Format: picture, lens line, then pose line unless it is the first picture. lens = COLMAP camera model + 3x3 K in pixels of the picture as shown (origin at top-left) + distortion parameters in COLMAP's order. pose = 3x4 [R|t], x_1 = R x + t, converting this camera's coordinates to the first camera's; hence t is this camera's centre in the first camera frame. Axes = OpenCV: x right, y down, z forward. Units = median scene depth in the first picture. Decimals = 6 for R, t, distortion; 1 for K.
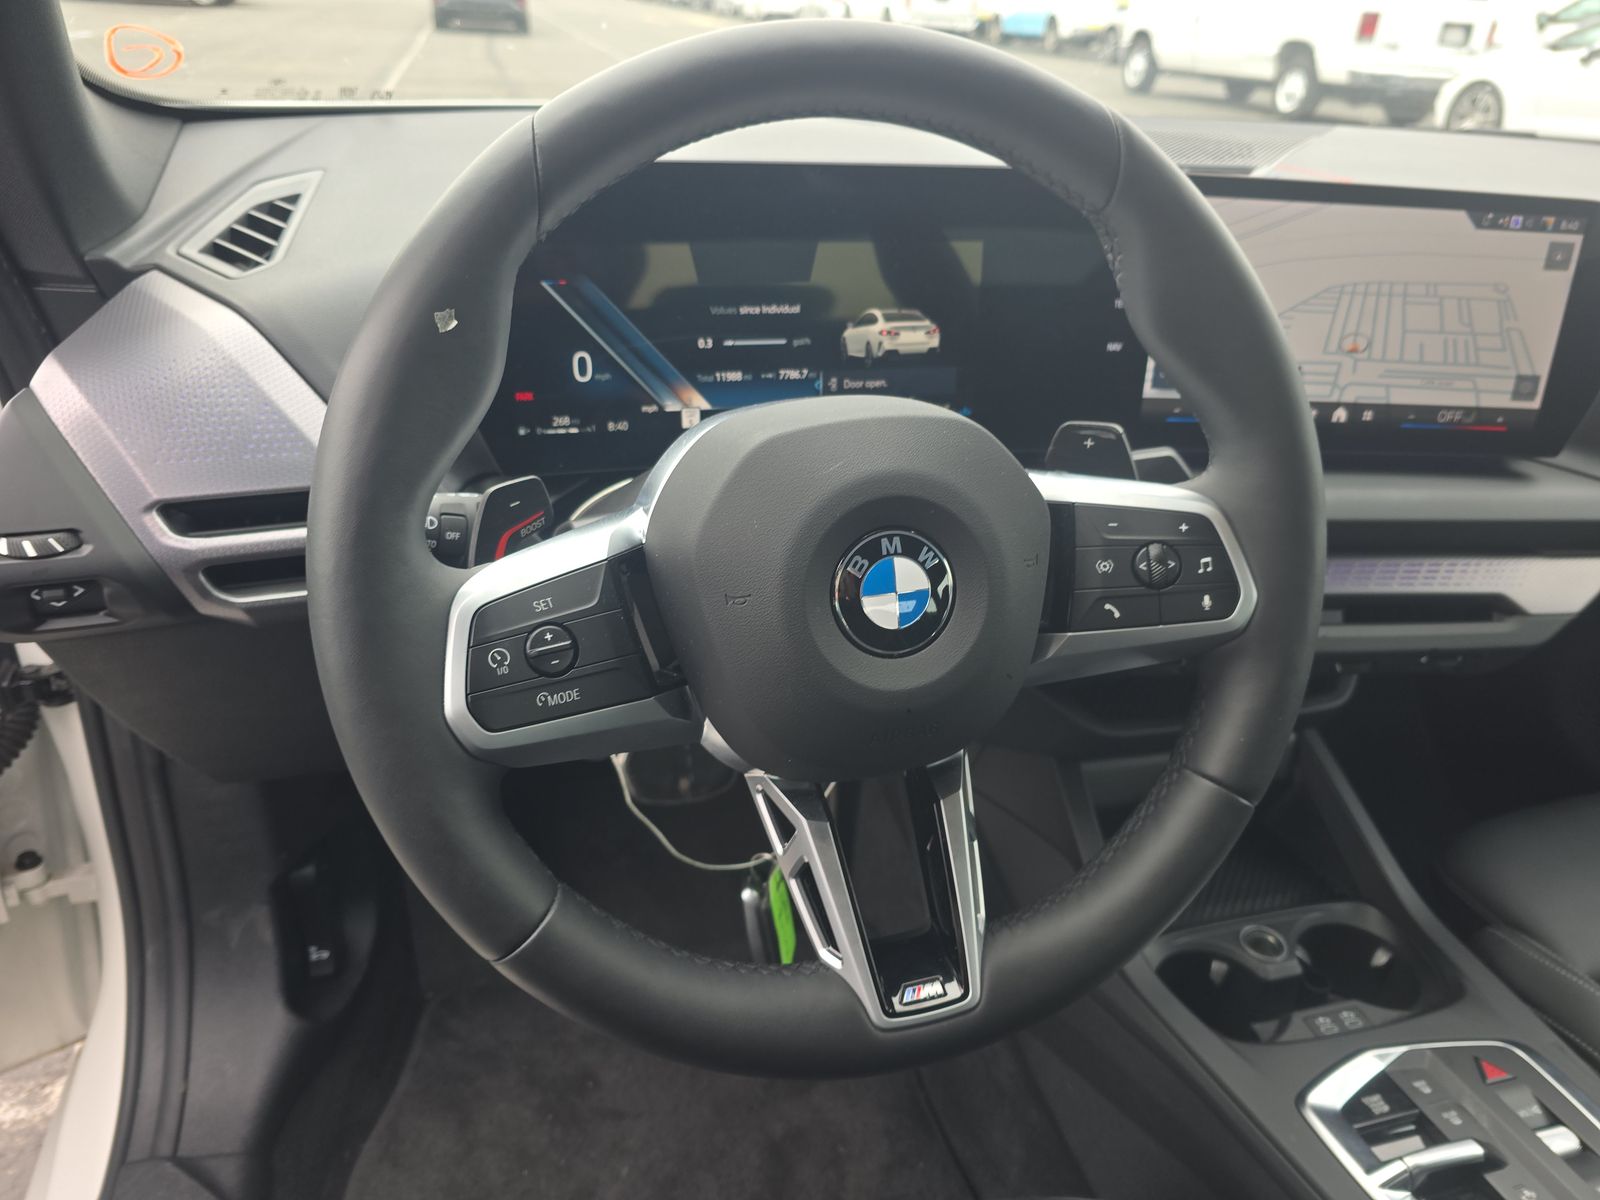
lens RADIAL K [[1084.4, 0, 800.0], [0, 1084.4, 600.0], [0, 0, 1]] dist [0.050284, -0.076448]
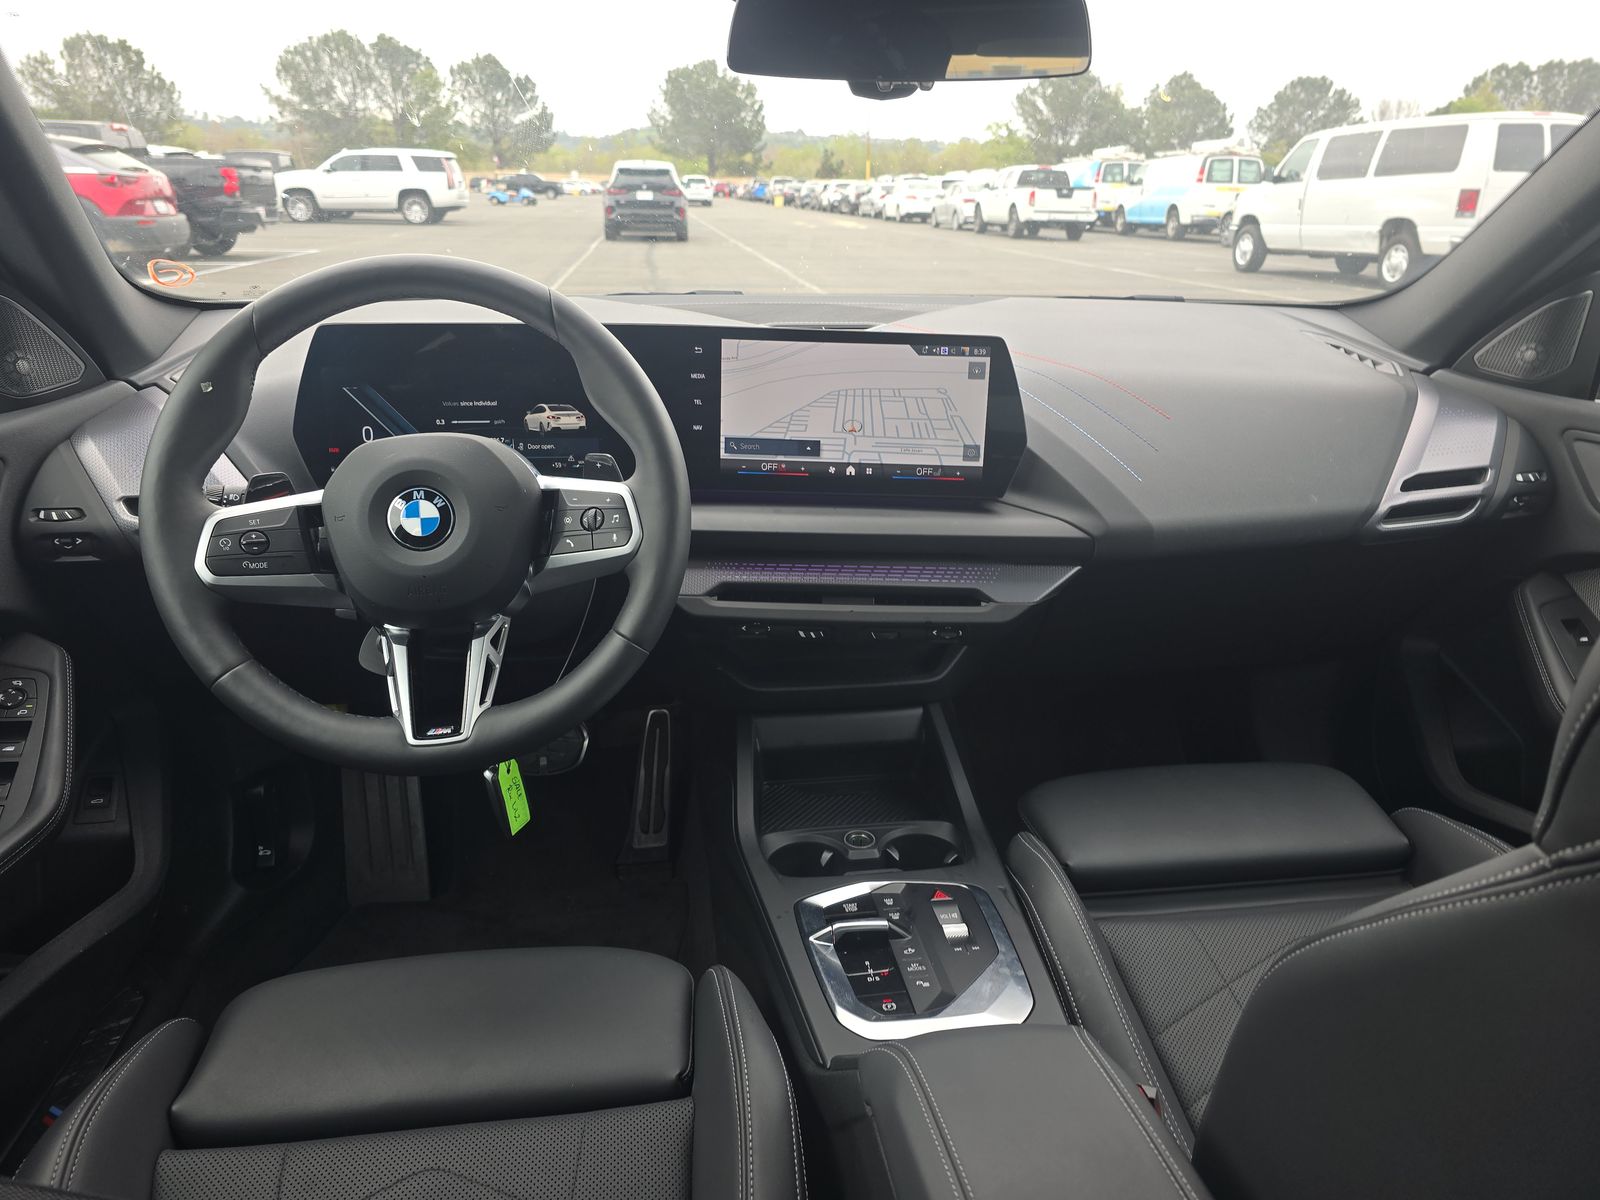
lens RADIAL K [[1084.3, 0, 803.5], [0, 1084.3, 581.3], [0, 0, 1]] dist [0.037623, -0.037457]
pose [[0.988890, 0.011763, -0.148180, 0.677448], [-0.036216, 0.985891, -0.163422, 0.257050], [0.144167, 0.166973, 0.975365, -0.537661]]
